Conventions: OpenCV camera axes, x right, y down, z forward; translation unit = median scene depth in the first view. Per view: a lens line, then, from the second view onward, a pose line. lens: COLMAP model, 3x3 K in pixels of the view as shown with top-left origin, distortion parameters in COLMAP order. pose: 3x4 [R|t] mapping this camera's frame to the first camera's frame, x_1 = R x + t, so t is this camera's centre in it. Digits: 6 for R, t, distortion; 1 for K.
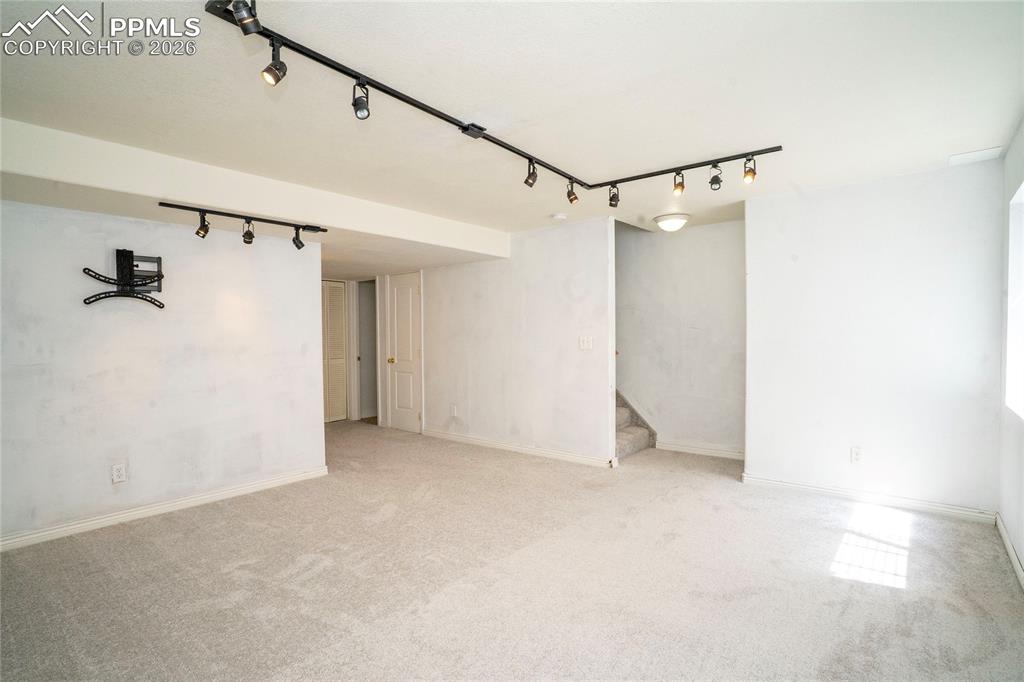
lens RADIAL K [[502.6, 0, 510.0], [0, 502.6, 341.8], [0, 0, 1]] dist [-0.076114, 0.036009]
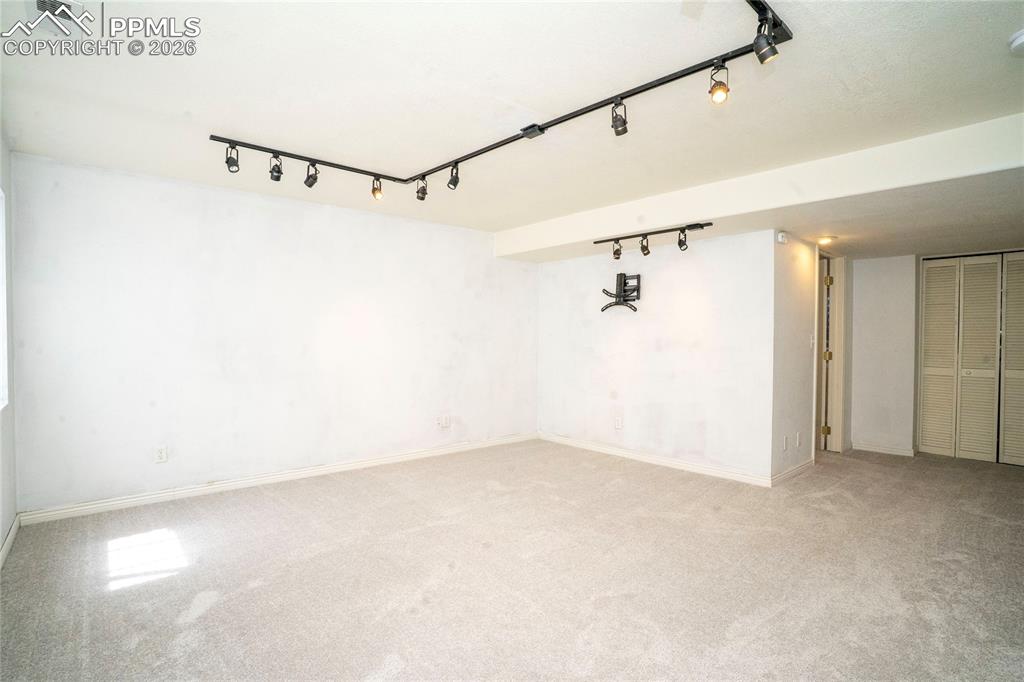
lens RADIAL K [[502.6, 0, 510.0], [0, 502.6, 341.8], [0, 0, 1]] dist [-0.076114, 0.036009]
pose [[-0.151524, 0.011704, -0.988384, 0.749771], [-0.022105, 0.999640, 0.015226, 0.003585], [0.988206, 0.024156, -0.151211, 0.878566]]
